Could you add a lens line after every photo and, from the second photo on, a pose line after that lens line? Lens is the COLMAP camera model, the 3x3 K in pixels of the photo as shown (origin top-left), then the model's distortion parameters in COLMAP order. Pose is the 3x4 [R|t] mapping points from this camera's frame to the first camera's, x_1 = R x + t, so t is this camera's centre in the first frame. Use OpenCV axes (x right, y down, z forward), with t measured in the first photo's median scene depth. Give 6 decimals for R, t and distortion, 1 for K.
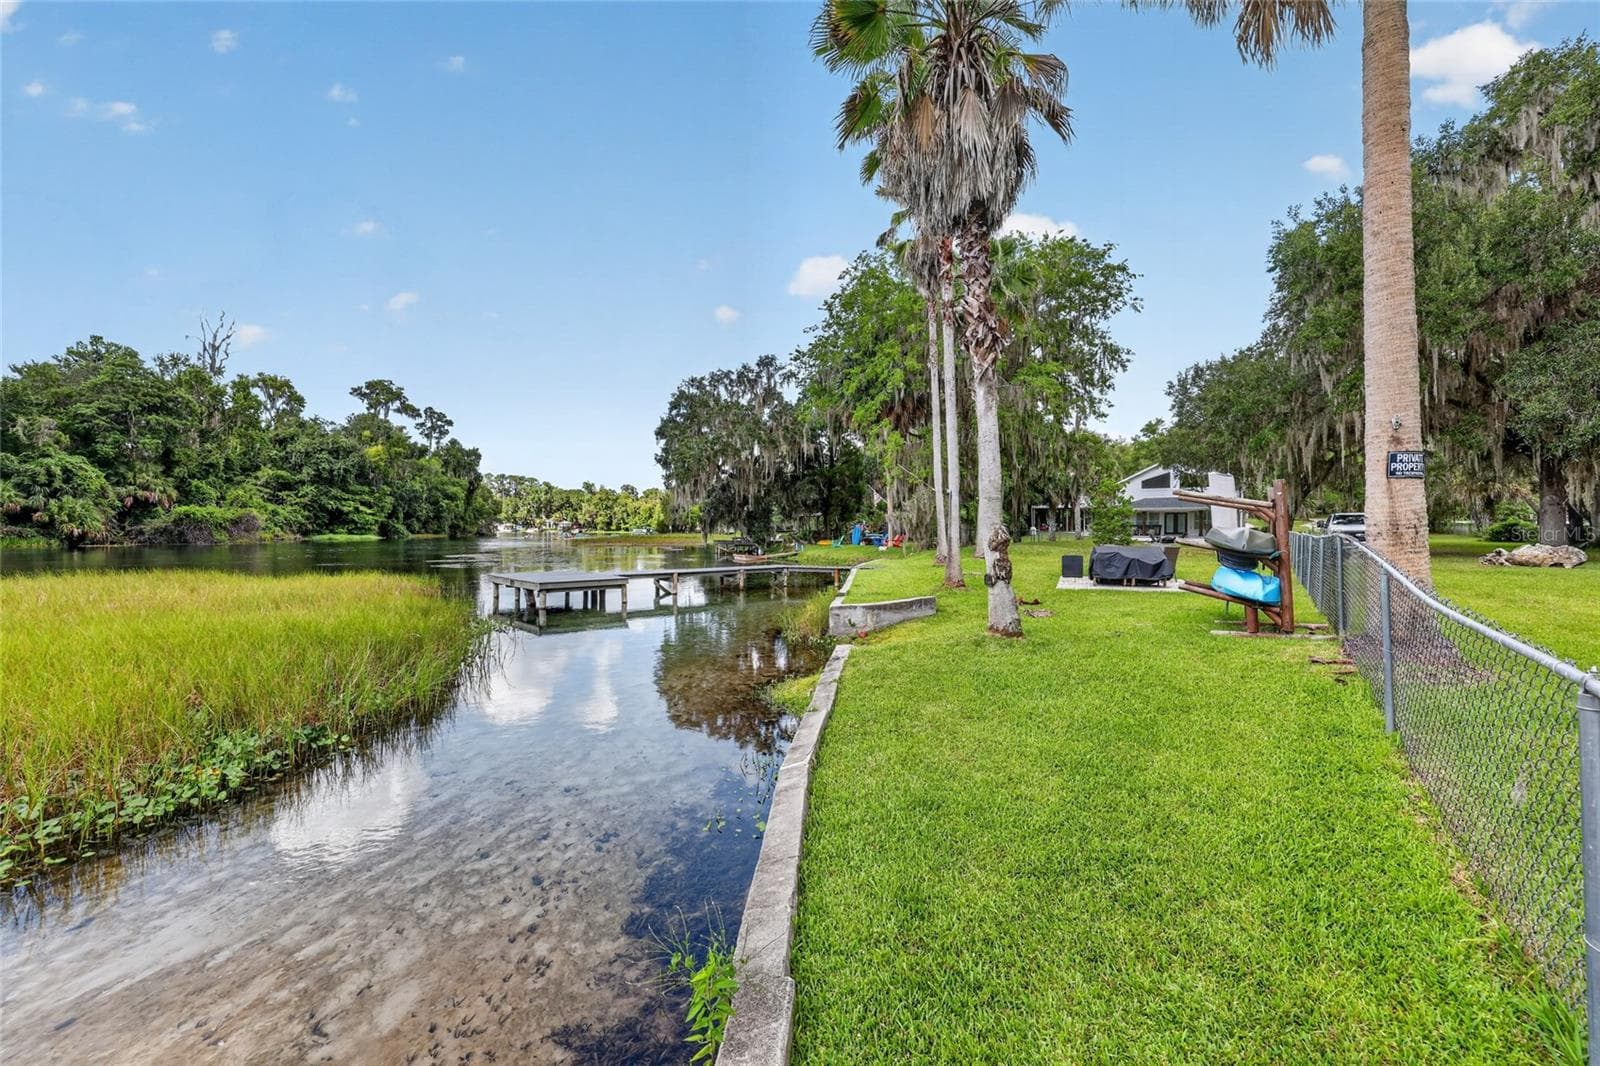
lens RADIAL K [[637.1, 0, 800.0], [0, 637.1, 533.0], [0, 0, 1]] dist [-0.000761, -0.000354]
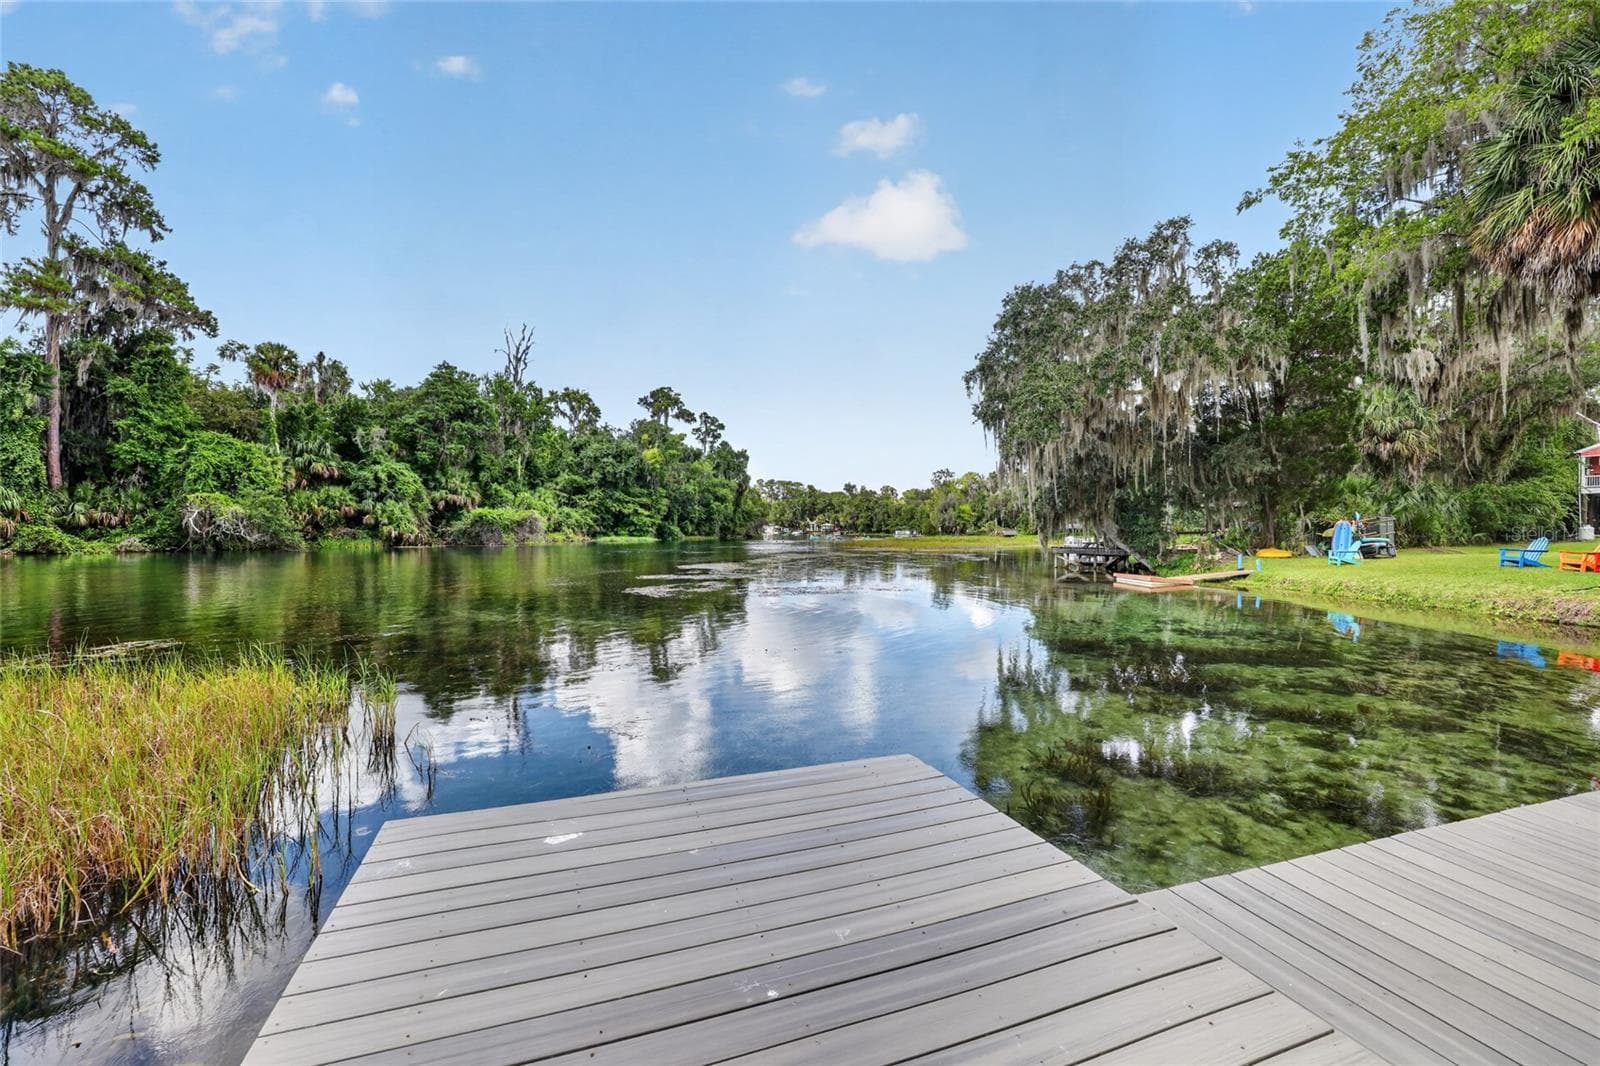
lens RADIAL K [[639.5, 0, 804.3], [0, 639.5, 542.2], [0, 0, 1]] dist [-0.000854, -0.000314]
pose [[0.925453, 0.004964, -0.378830, -0.063695], [-0.000841, 0.999939, 0.011048, 0.000142], [0.378862, -0.009906, 0.925400, 0.163205]]
